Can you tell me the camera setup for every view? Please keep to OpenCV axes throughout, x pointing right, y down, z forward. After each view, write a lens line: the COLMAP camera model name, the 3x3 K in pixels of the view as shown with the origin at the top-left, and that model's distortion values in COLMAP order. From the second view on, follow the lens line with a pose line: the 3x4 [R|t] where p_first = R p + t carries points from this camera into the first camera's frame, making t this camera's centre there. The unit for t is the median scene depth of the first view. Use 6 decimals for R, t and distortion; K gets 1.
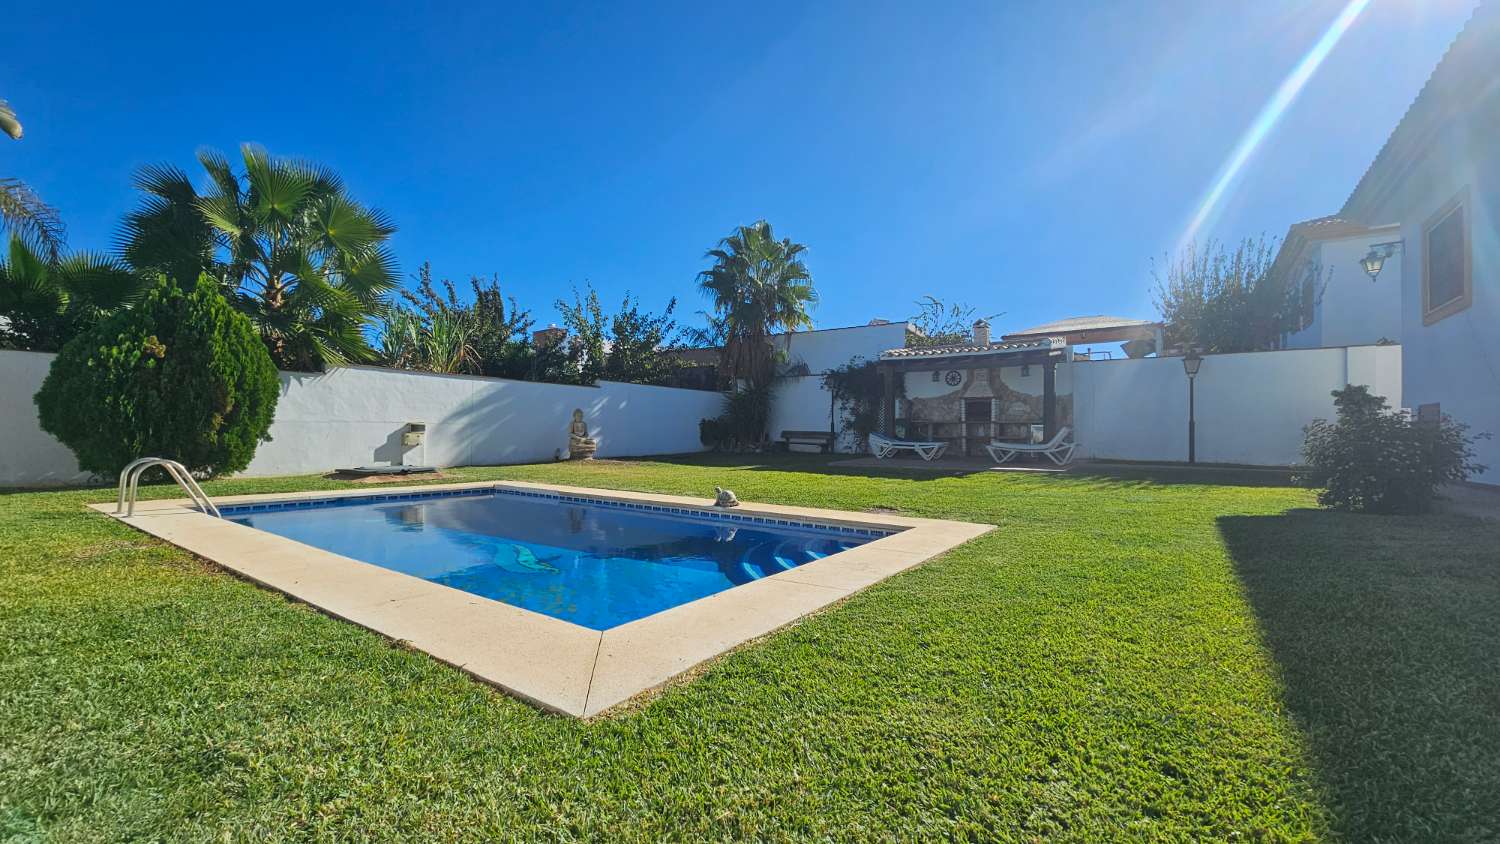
lens RADIAL K [[614.7, 0, 741.3], [0, 614.7, 428.0], [0, 0, 1]] dist [-0.005925, 0.002570]
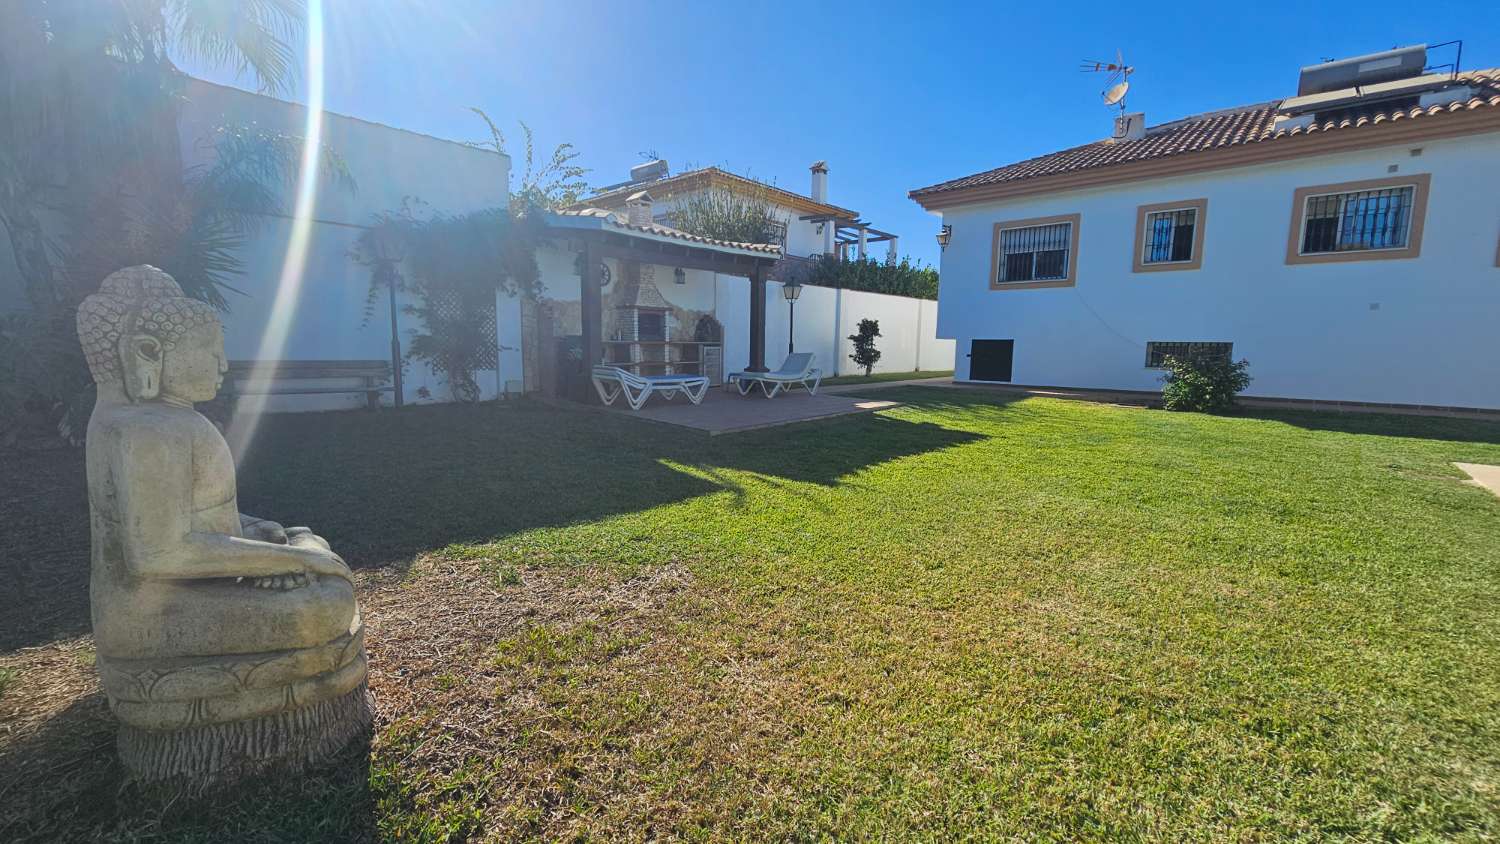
lens RADIAL K [[623.6, 0, 744.3], [0, 623.6, 421.9], [0, 0, 1]] dist [-0.001688, -0.000168]
pose [[0.107559, -0.135927, 0.984863, -0.566928], [-0.019121, 0.990144, 0.138744, -0.036104], [-0.994015, -0.033755, 0.103900, 1.406588]]
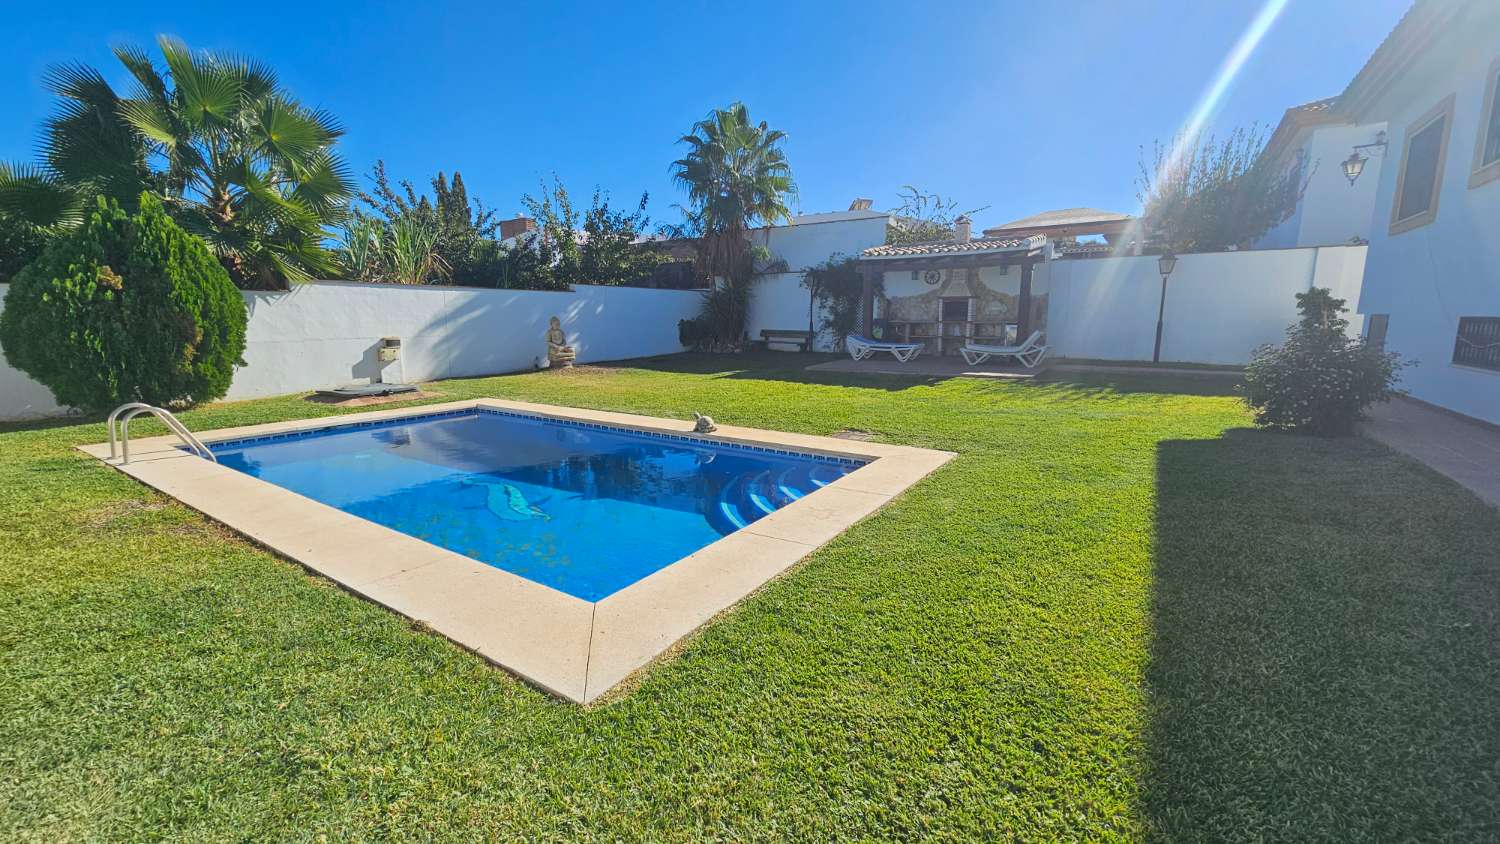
lens RADIAL K [[614.7, 0, 741.3], [0, 614.7, 428.0], [0, 0, 1]] dist [-0.005925, 0.002570]
pose [[0.999410, -0.020009, 0.027923, 0.006425], [0.014410, 0.982069, 0.187971, -0.057285], [-0.031183, -0.187458, 0.981778, -0.021588]]
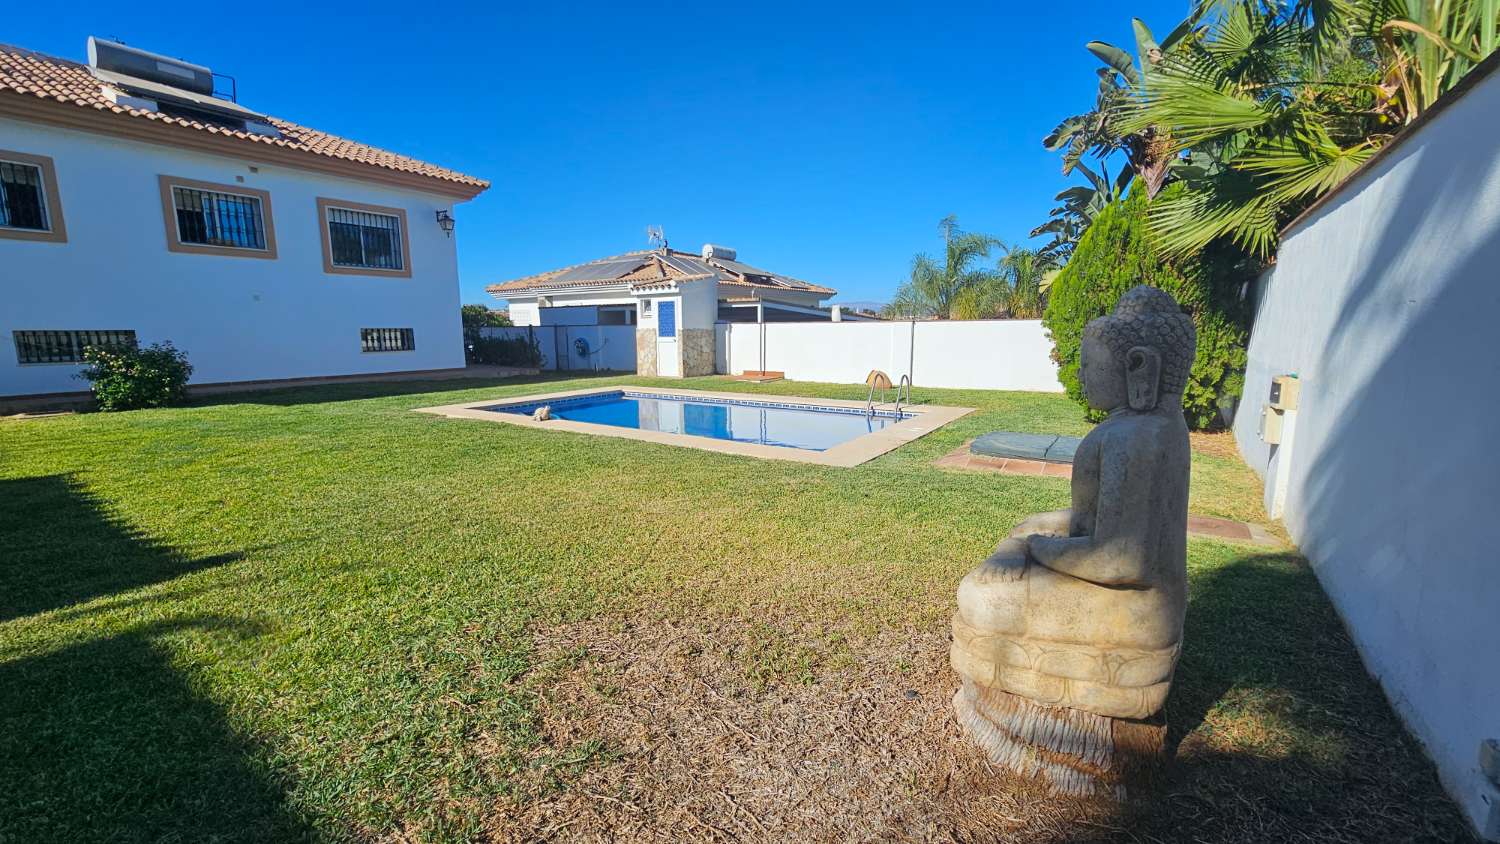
lens RADIAL K [[614.7, 0, 741.3], [0, 614.7, 428.0], [0, 0, 1]] dist [-0.005925, 0.002570]
pose [[-0.999838, 0.001501, -0.017955, -0.313904], [-0.001213, 0.988654, 0.150204, -0.032417], [0.017977, 0.150201, -0.988492, 1.733637]]
